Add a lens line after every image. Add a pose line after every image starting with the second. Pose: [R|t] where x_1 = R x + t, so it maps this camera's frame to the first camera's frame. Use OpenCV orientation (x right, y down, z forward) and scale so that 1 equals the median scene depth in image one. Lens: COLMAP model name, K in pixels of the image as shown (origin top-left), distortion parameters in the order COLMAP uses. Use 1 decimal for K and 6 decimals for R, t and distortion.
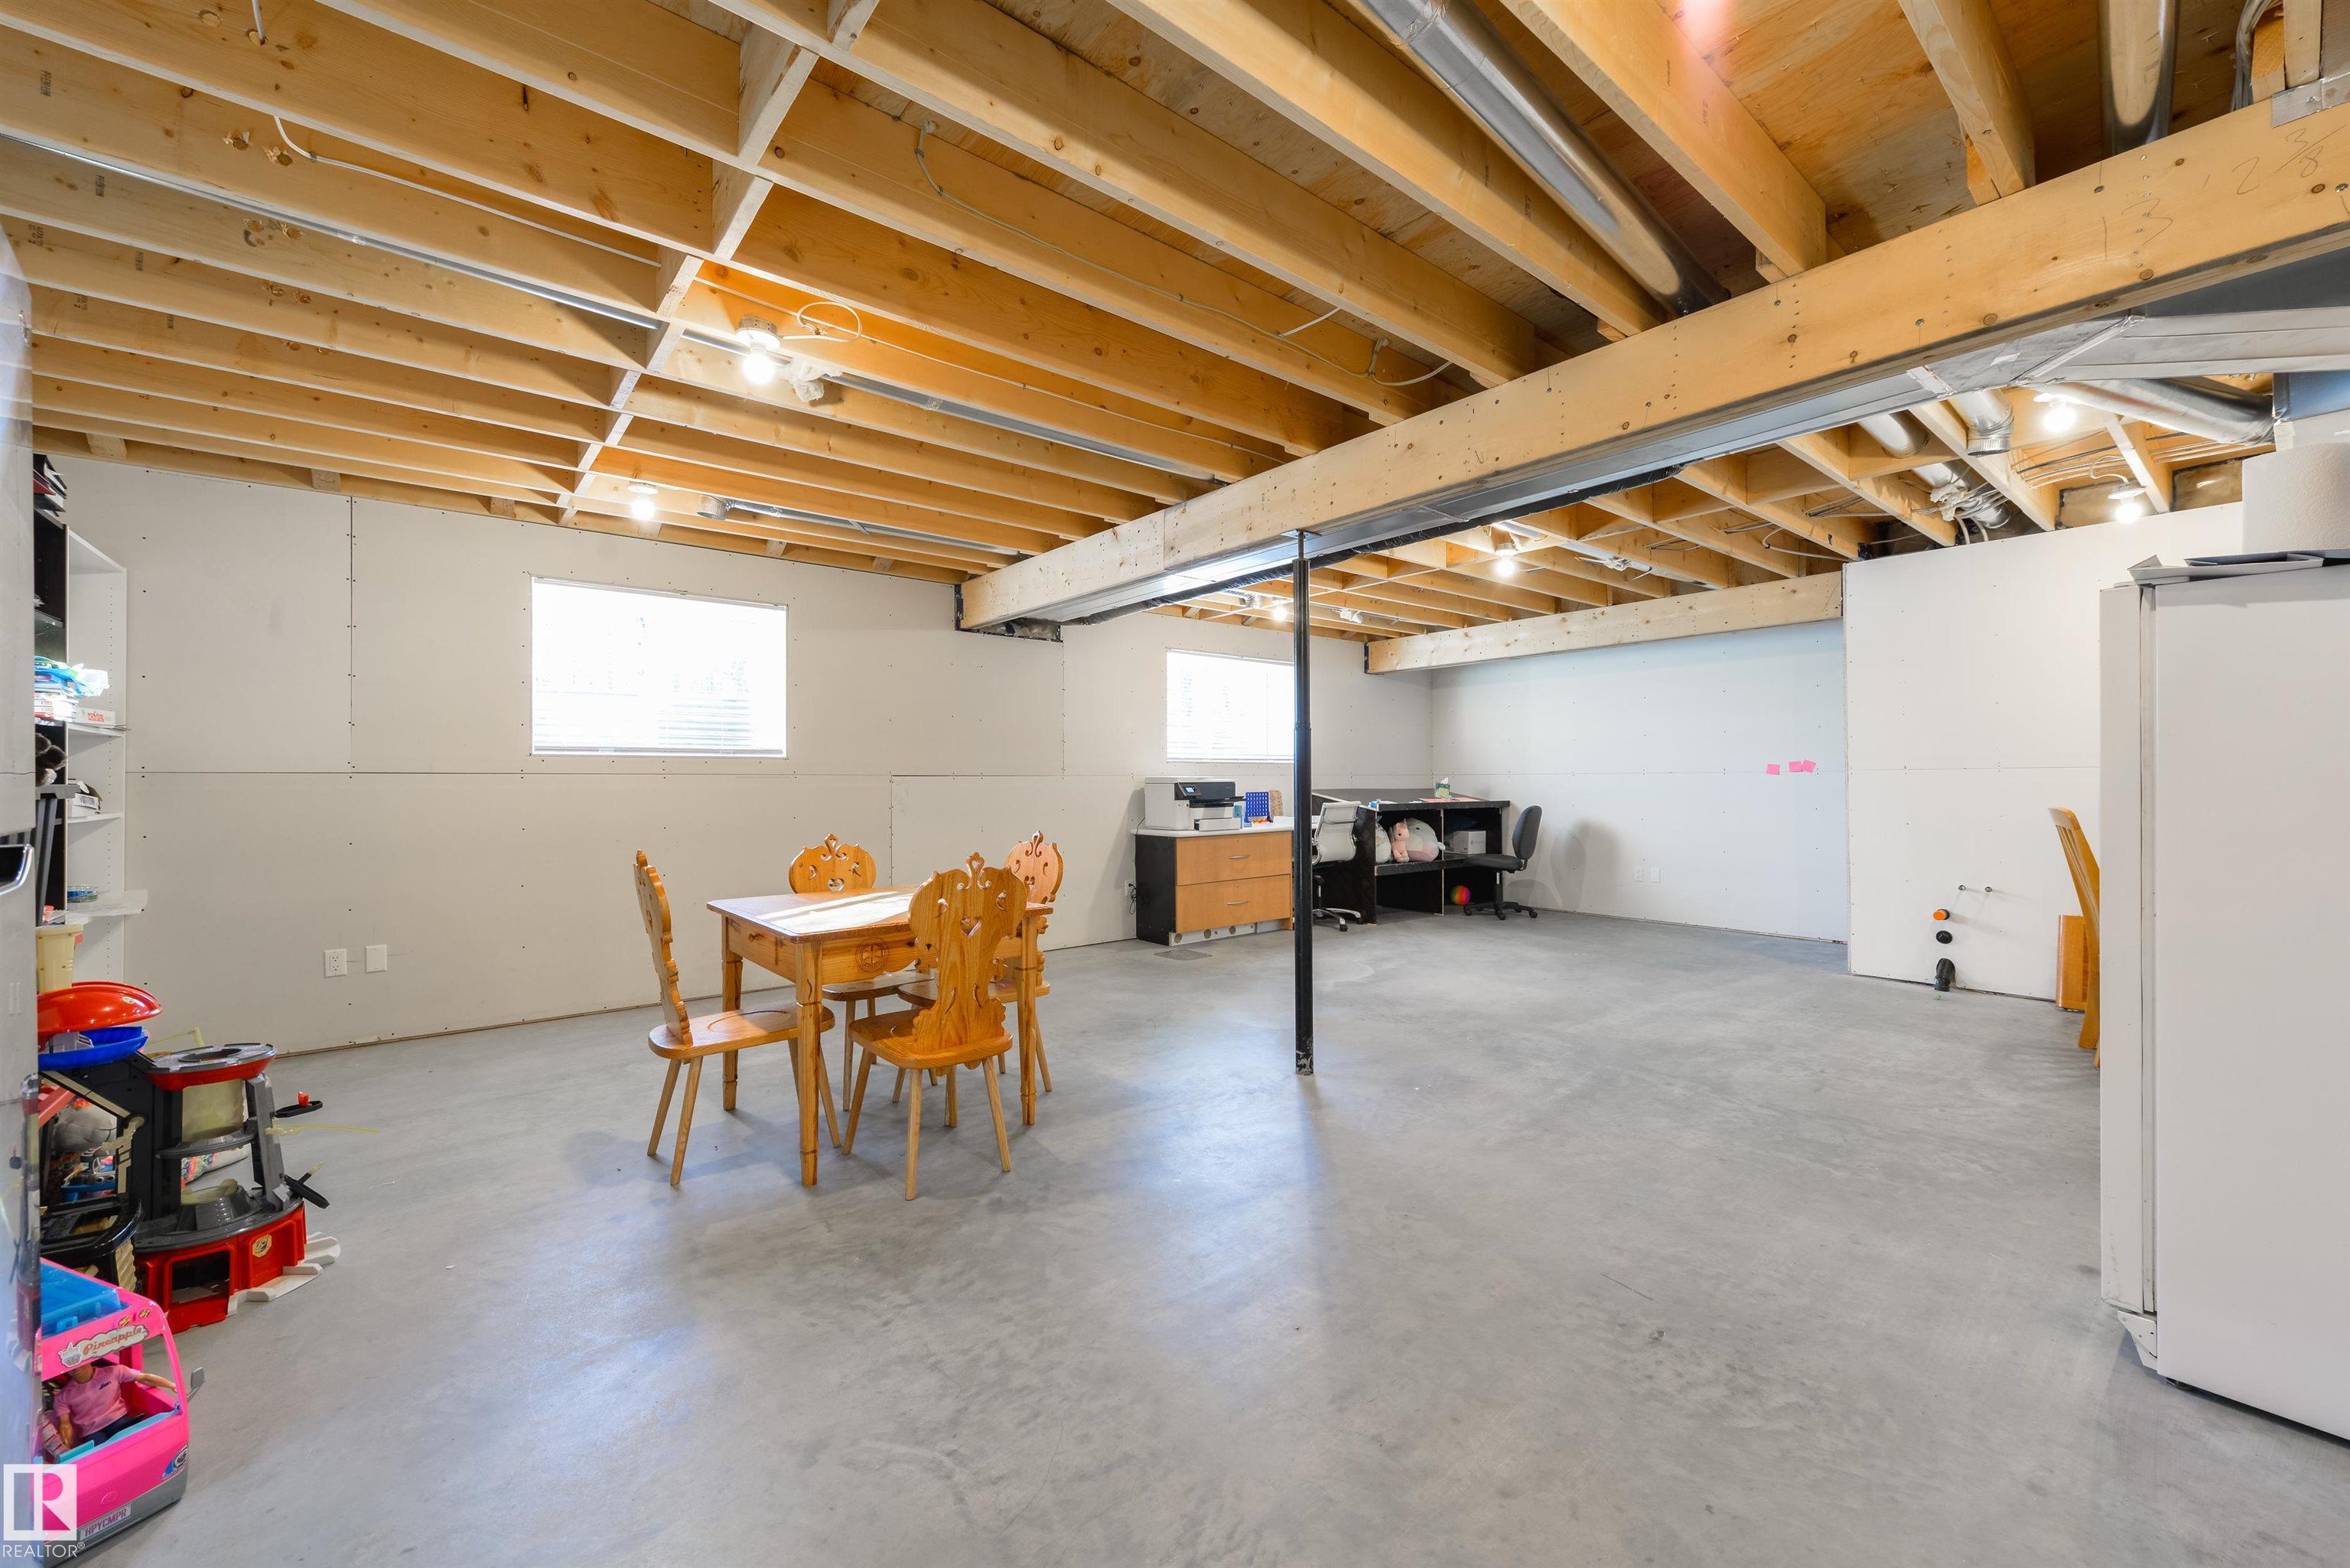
lens RADIAL K [[935.2, 0, 1187.9], [0, 935.2, 783.5], [0, 0, 1]] dist [0.002270, -0.000351]
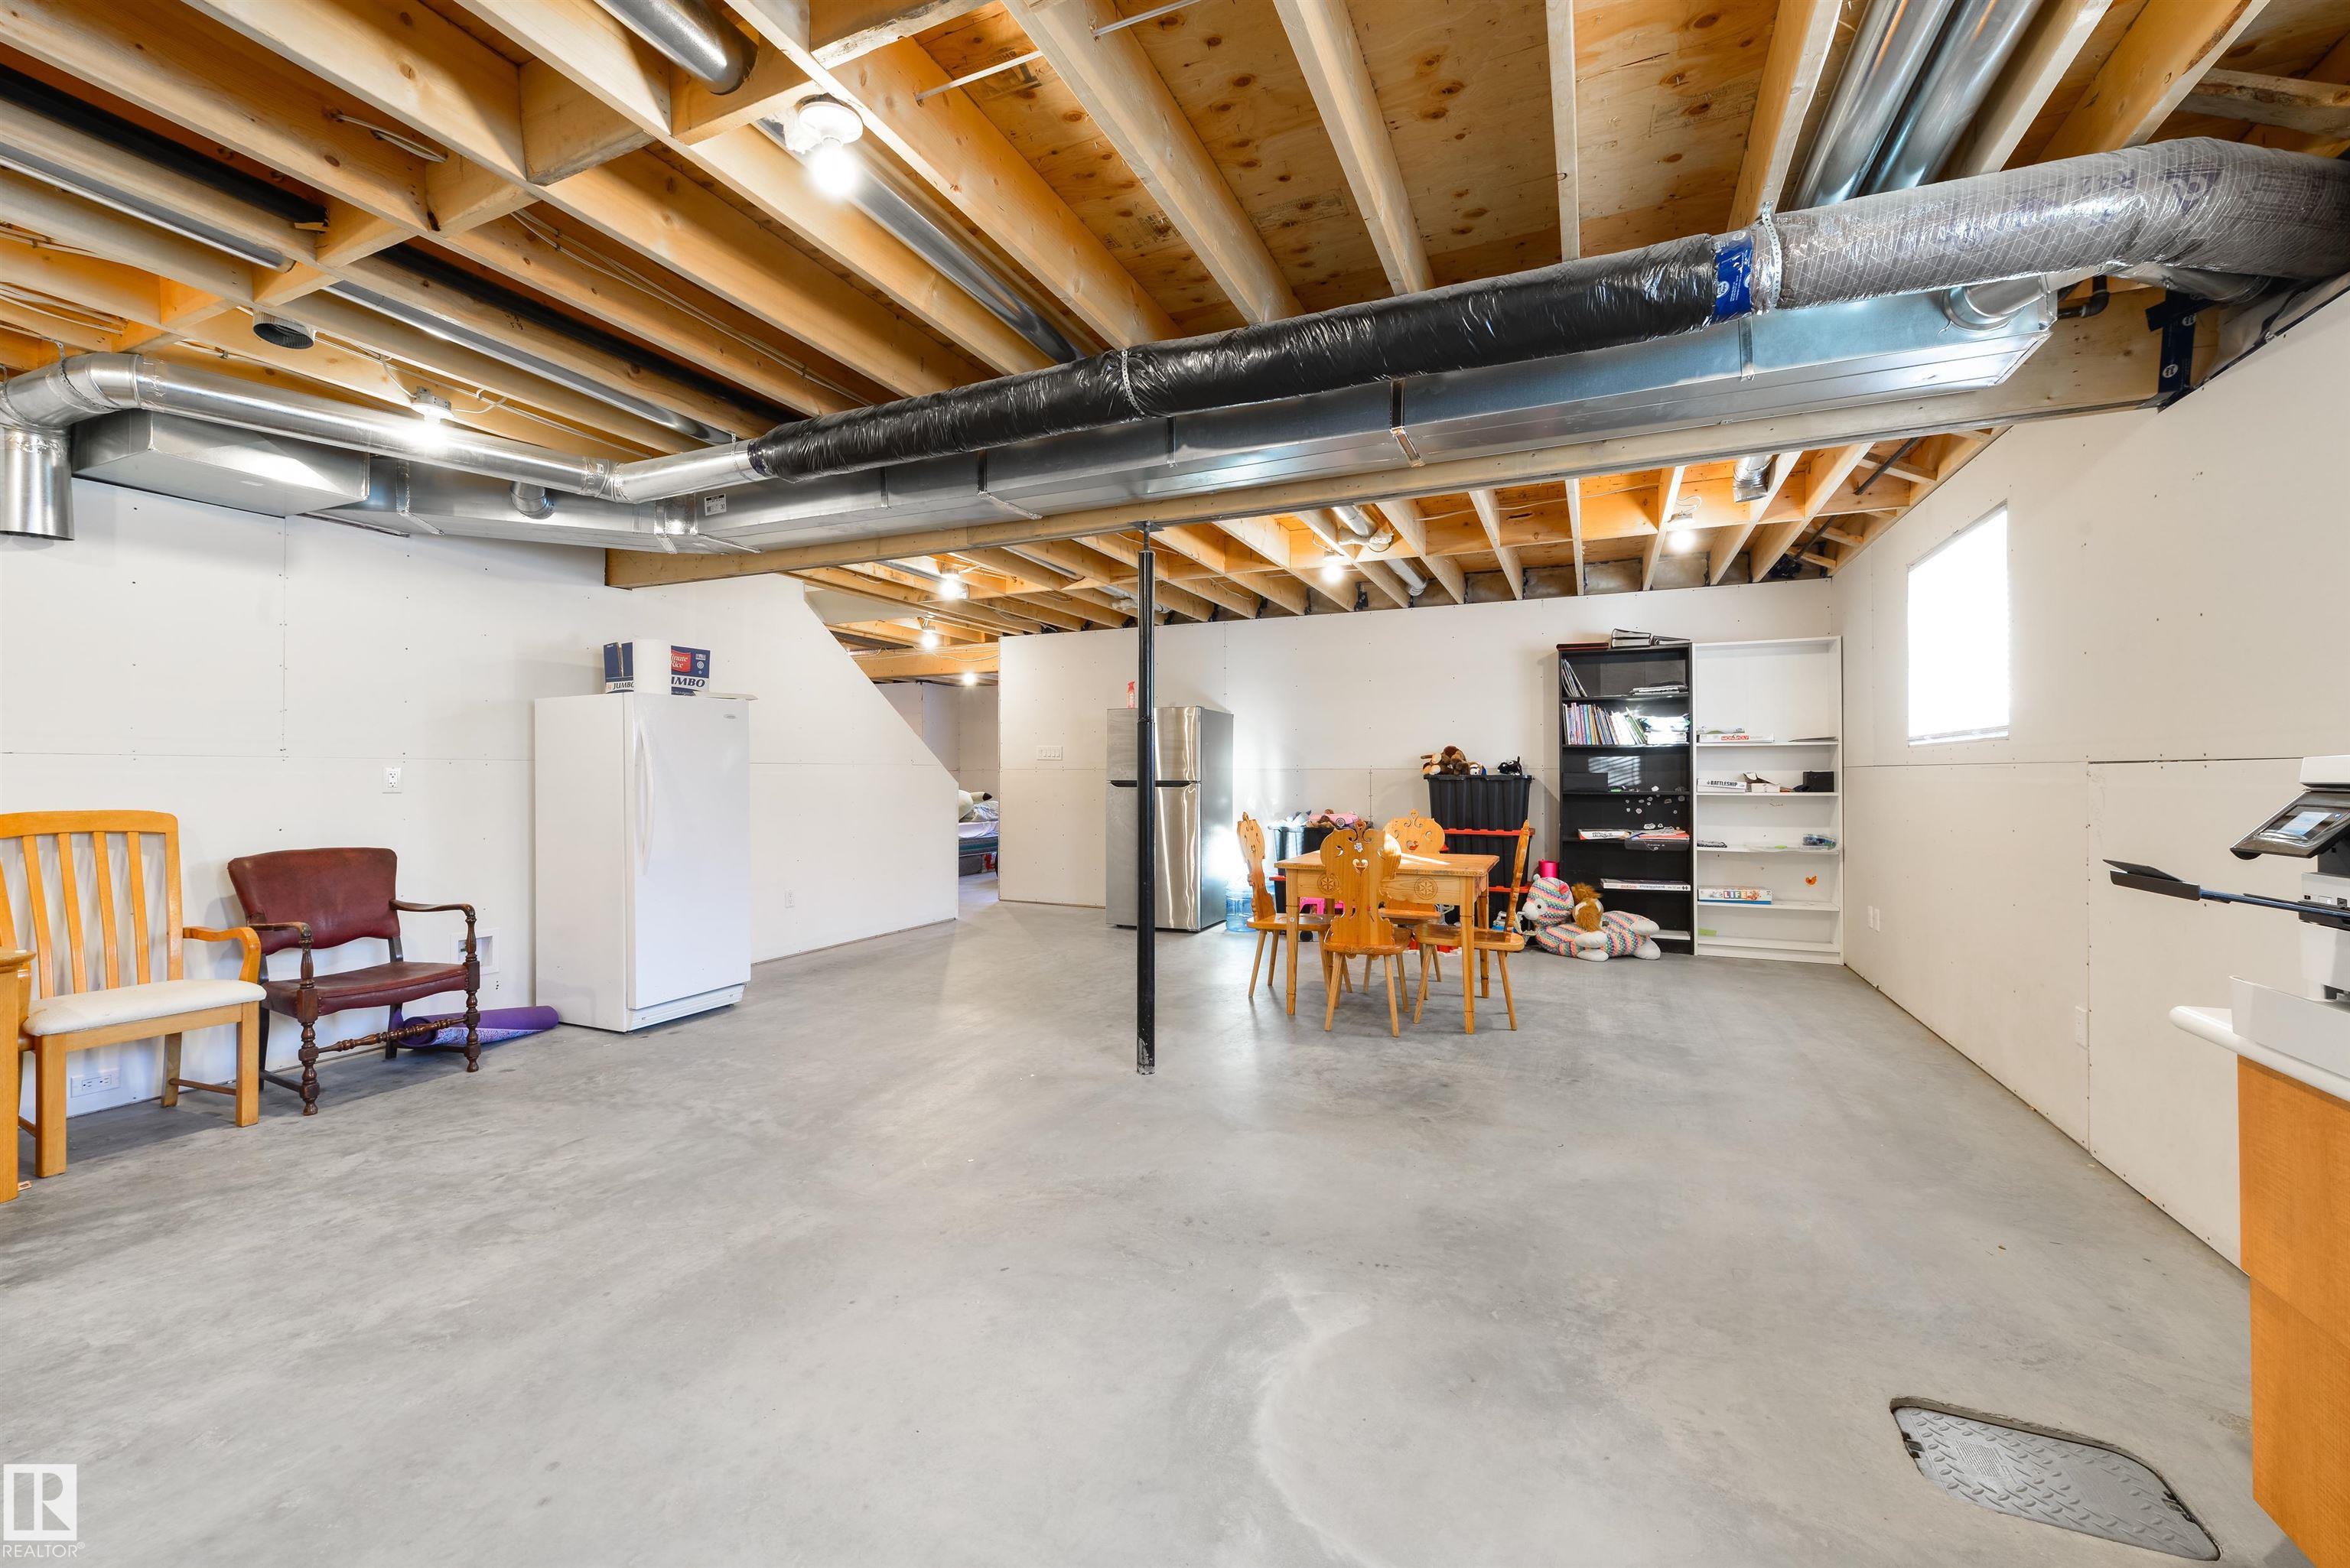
lens RADIAL K [[935.2, 0, 1184.5], [0, 935.2, 775.4], [0, 0, 1]] dist [0.002270, -0.000351]
pose [[-0.892546, 0.003998, -0.450938, 0.559721], [0.003860, 0.999992, 0.001225, -0.004059], [0.450940, -0.000647, -0.892554, 2.001785]]
